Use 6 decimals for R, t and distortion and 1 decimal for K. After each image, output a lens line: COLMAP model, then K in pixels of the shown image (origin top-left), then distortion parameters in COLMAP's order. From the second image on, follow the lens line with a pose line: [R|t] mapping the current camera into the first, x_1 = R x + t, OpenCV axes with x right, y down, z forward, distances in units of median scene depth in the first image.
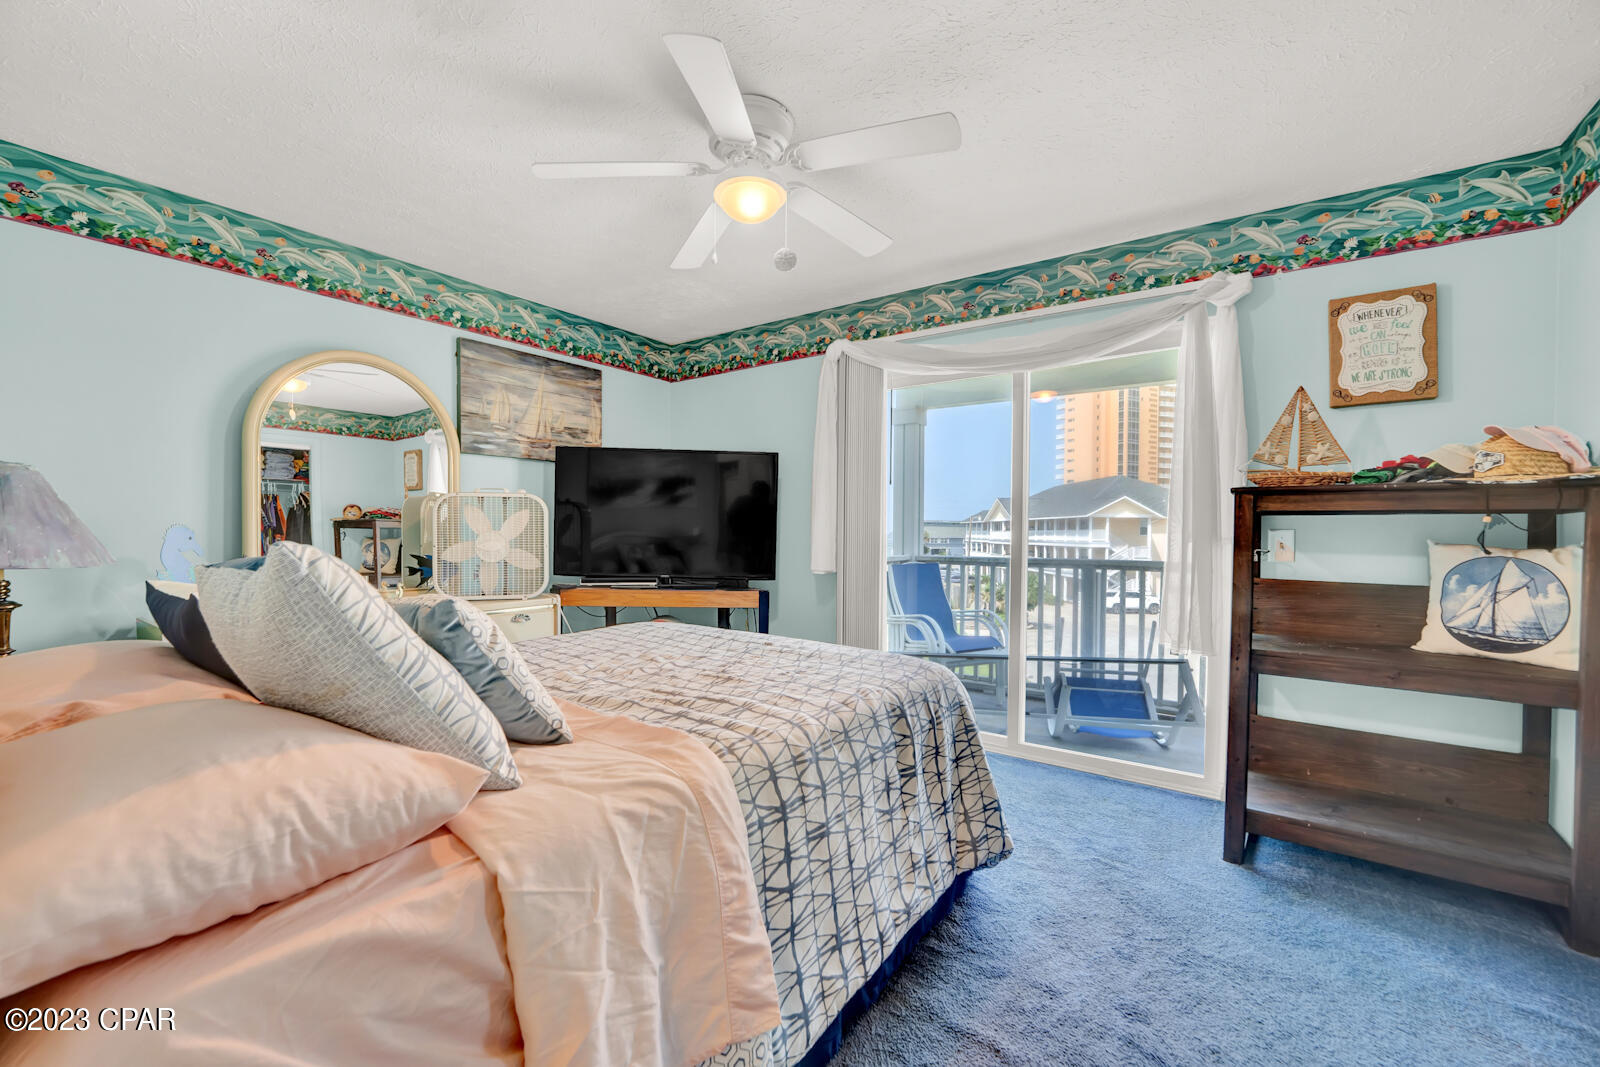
lens RADIAL K [[649.5, 0, 795.6], [0, 649.5, 533.3], [0, 0, 1]] dist [-0.024590, 0.001063]
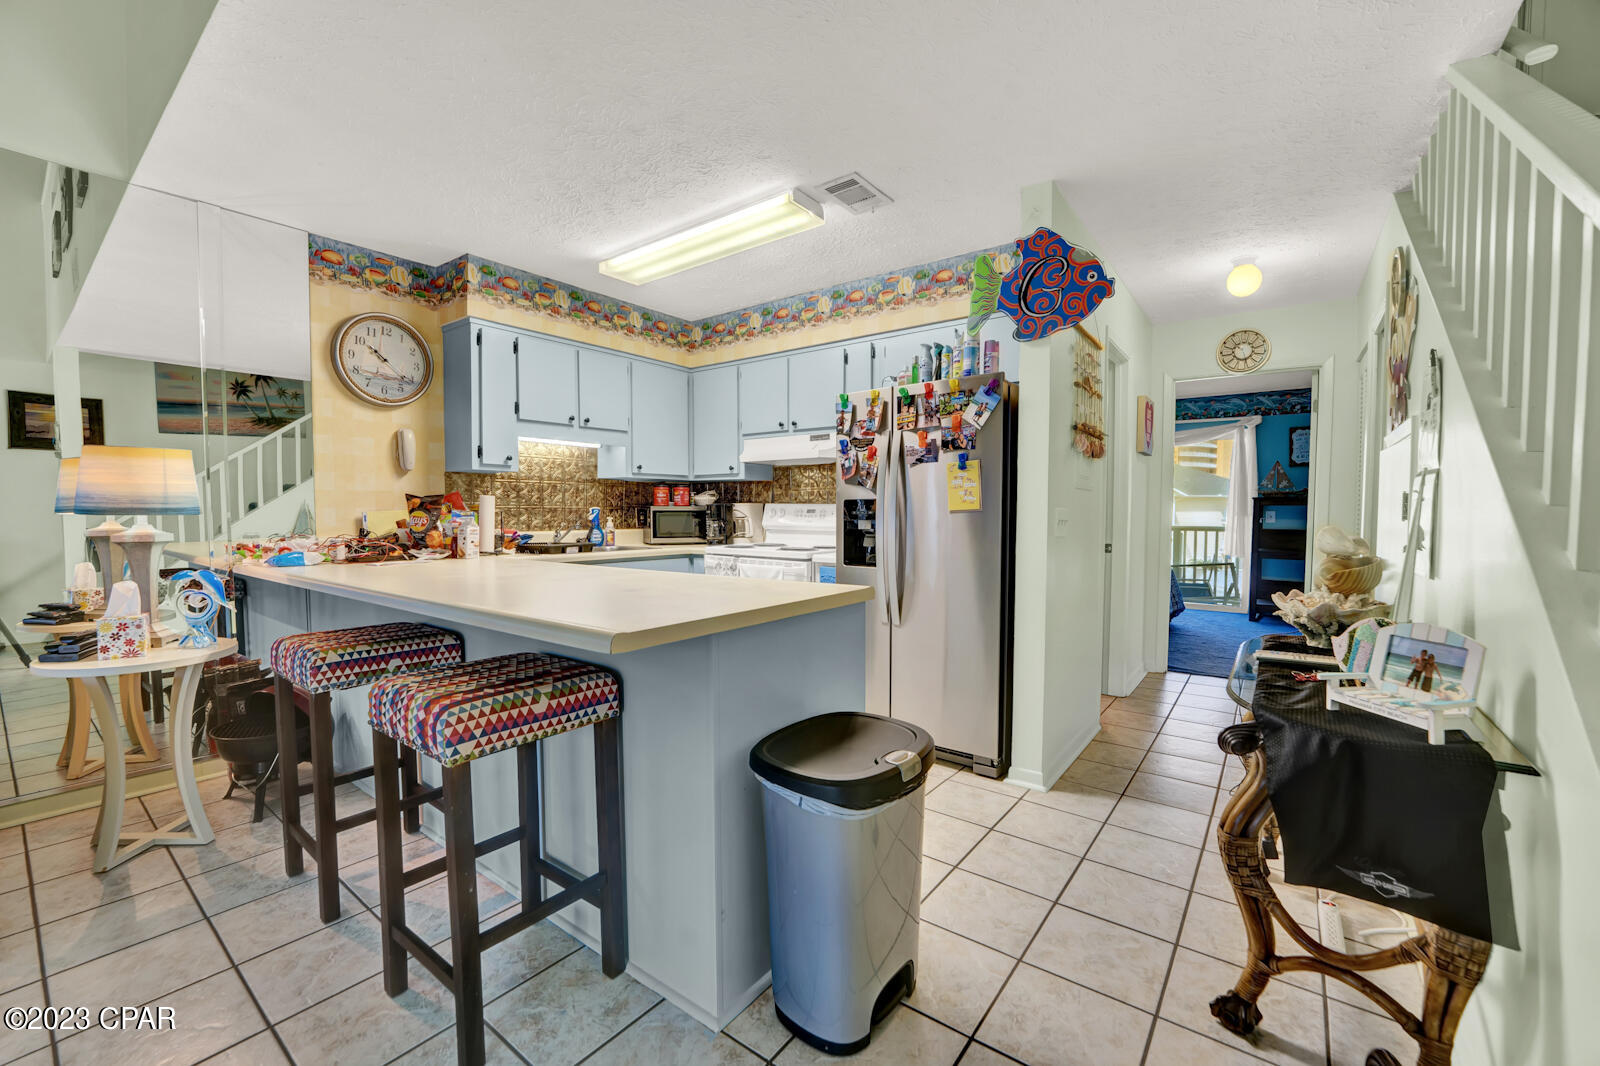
lens RADIAL K [[649.5, 0, 788.9], [0, 649.5, 543.1], [0, 0, 1]] dist [-0.024590, 0.001063]
pose [[0.999426, -0.010665, -0.032149, -1.279064], [0.011988, 0.999077, 0.041247, -0.006996], [0.031679, -0.041609, 0.998632, -1.904670]]
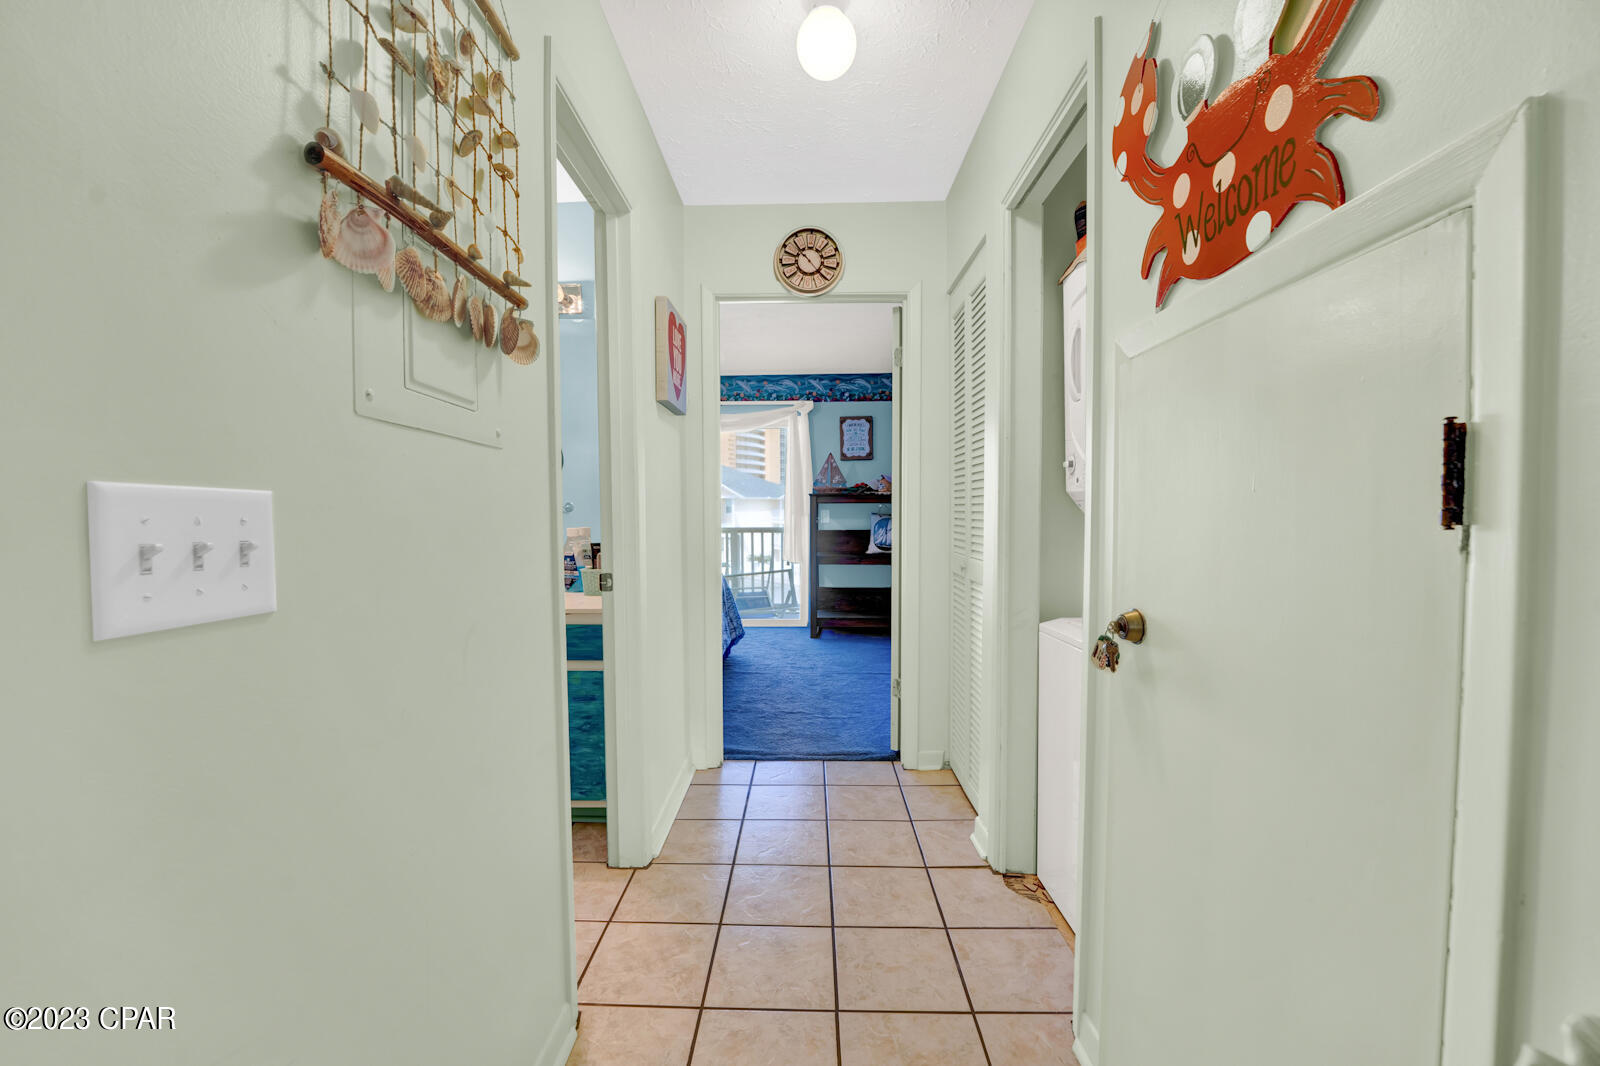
lens RADIAL K [[649.5, 0, 802.2], [0, 649.5, 531.7], [0, 0, 1]] dist [-0.024590, 0.001063]
pose [[0.819004, -0.035114, 0.572713, -0.760738], [0.020517, 0.999280, 0.031927, -0.003191], [-0.573421, -0.014398, 0.819134, -1.014394]]
